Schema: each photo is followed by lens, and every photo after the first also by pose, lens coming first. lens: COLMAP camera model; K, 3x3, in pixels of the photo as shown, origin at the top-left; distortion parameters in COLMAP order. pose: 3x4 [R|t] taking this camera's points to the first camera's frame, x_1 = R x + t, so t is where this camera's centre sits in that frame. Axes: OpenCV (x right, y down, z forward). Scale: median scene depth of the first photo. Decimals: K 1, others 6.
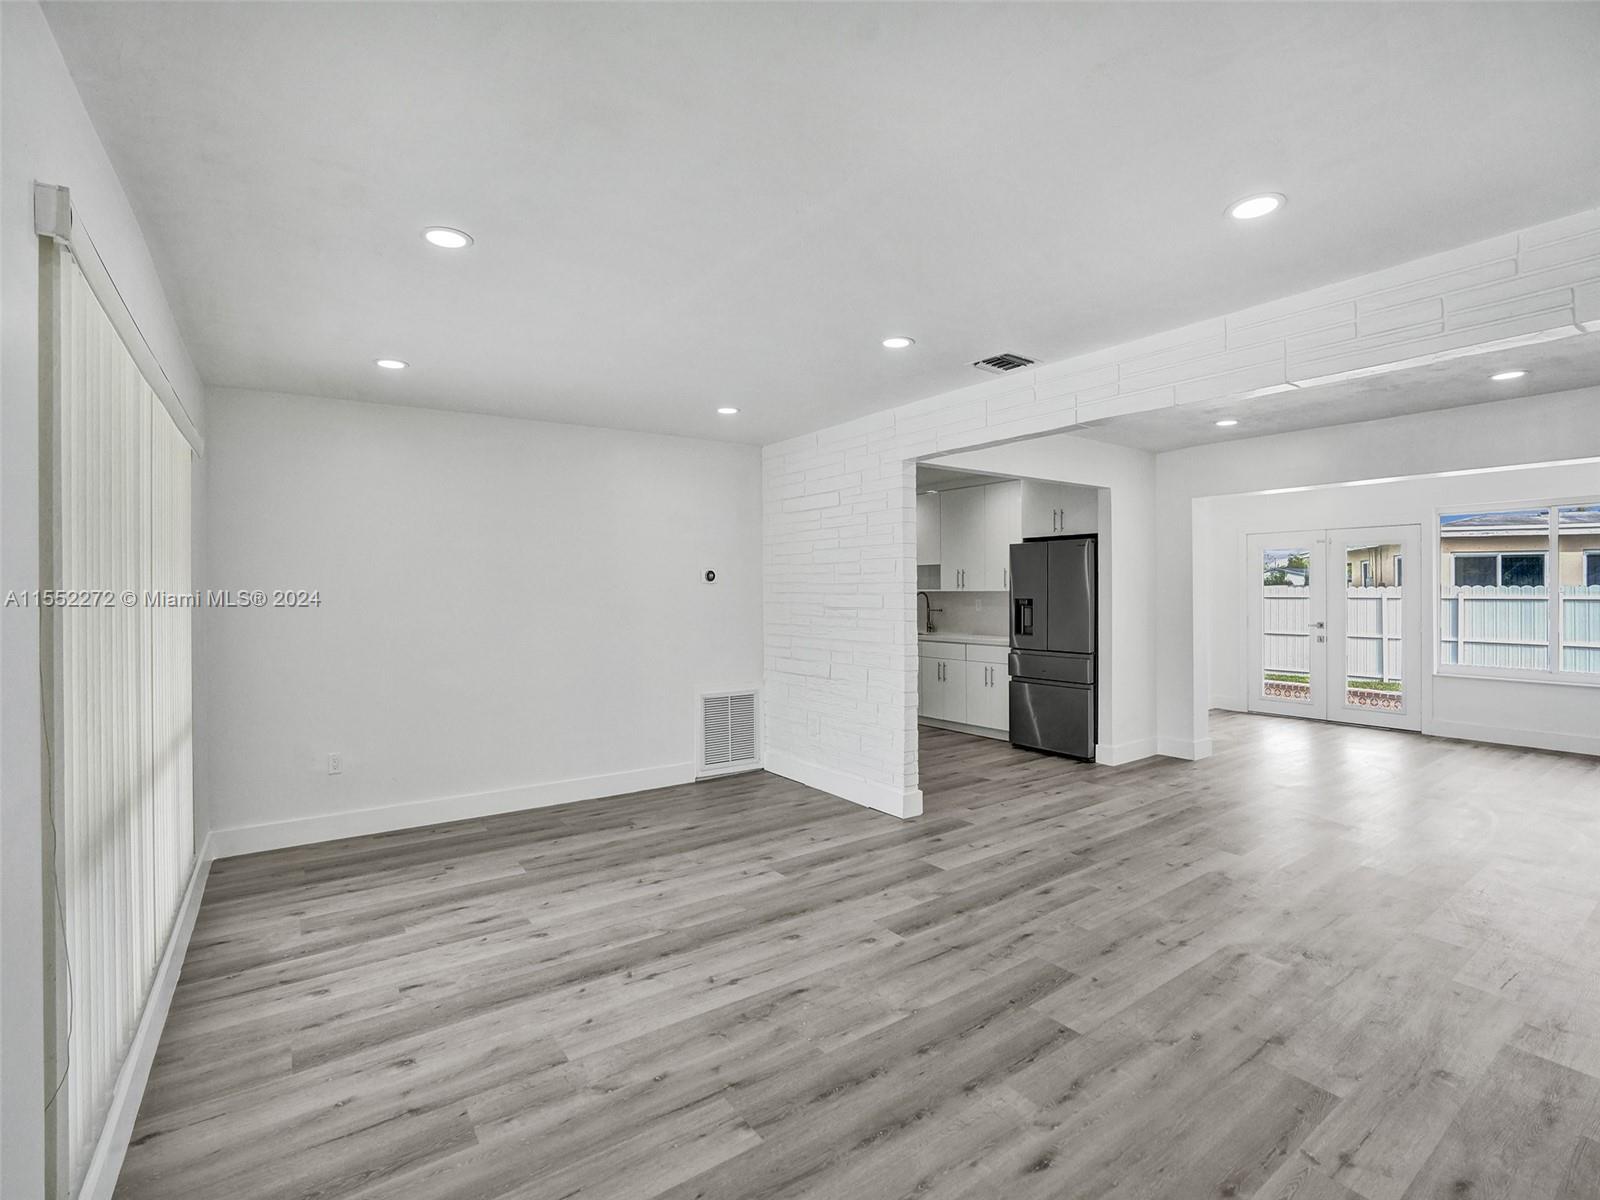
lens RADIAL K [[757.7, 0, 799.0], [0, 757.7, 588.8], [0, 0, 1]] dist [-0.071493, 0.030266]
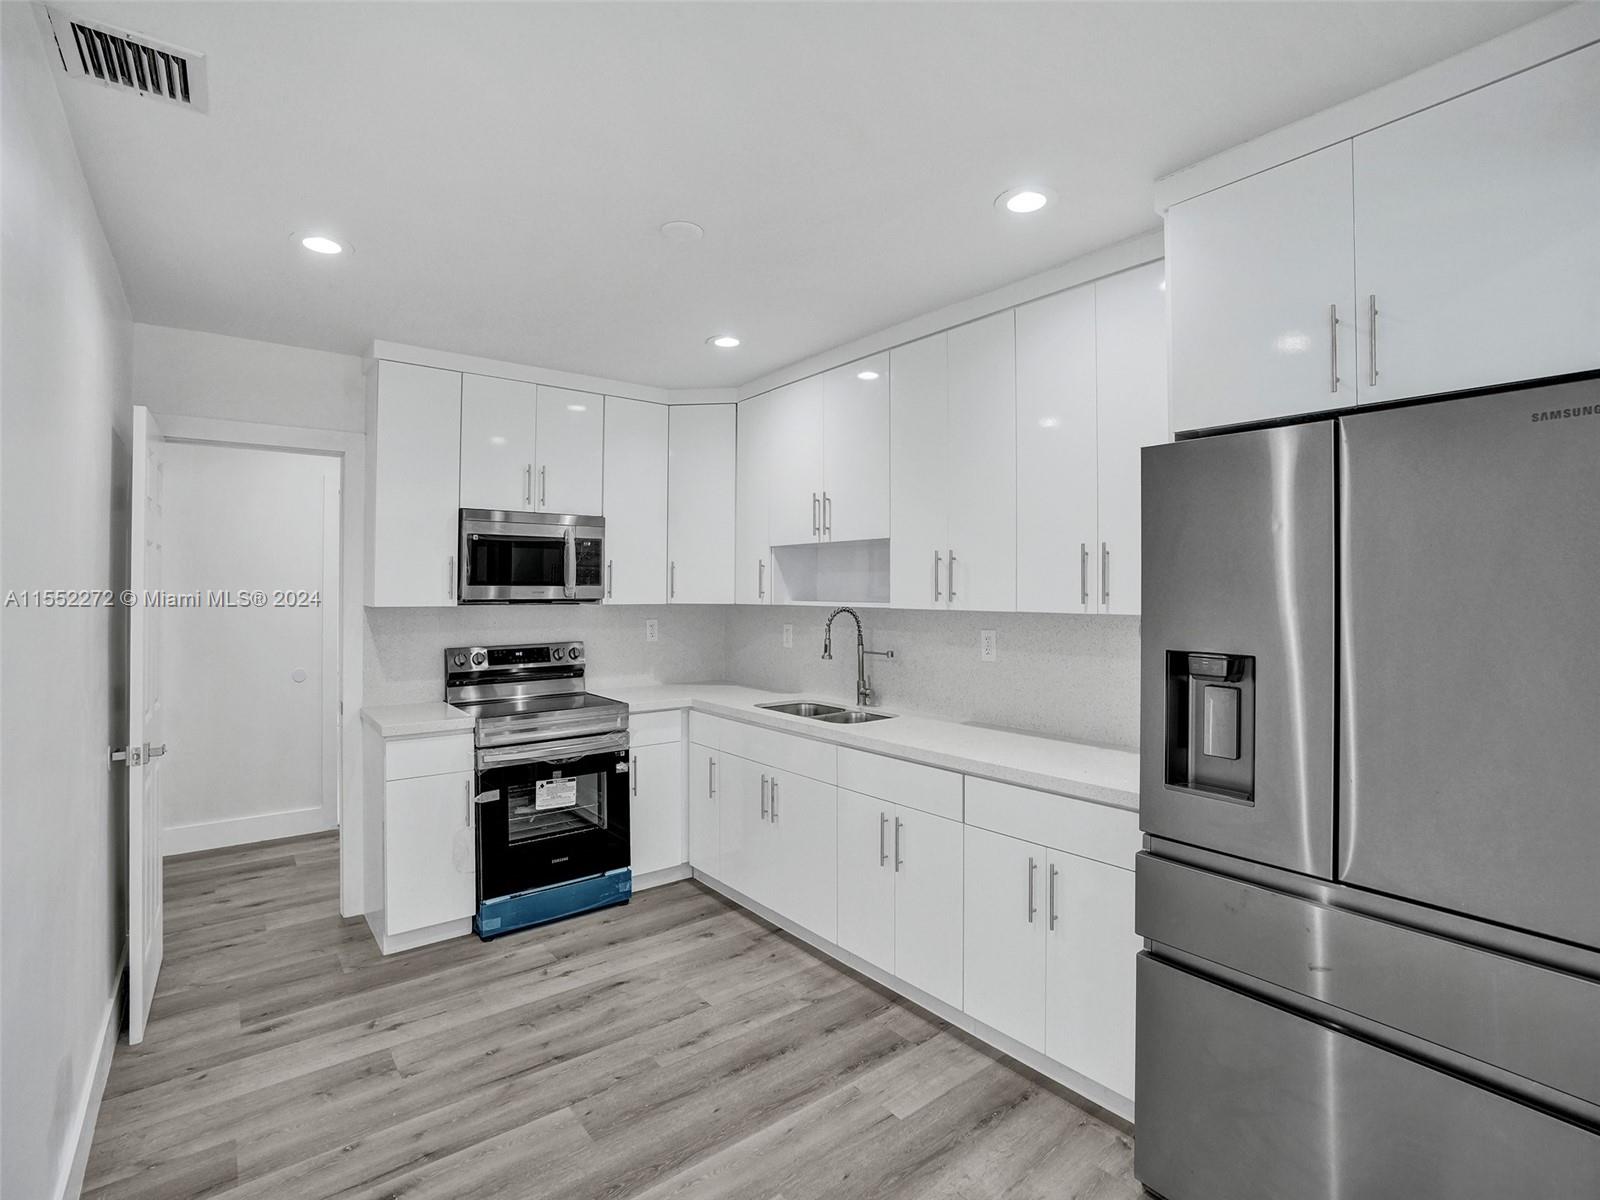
lens RADIAL K [[763.0, 0, 797.0], [0, 763.0, 589.0], [0, 0, 1]] dist [-0.067952, 0.027500]
pose [[0.998425, 0.010007, 0.055209, 0.215112], [-0.009820, 0.999945, -0.003654, -0.008584], [-0.055243, 0.003106, 0.998468, 1.115984]]
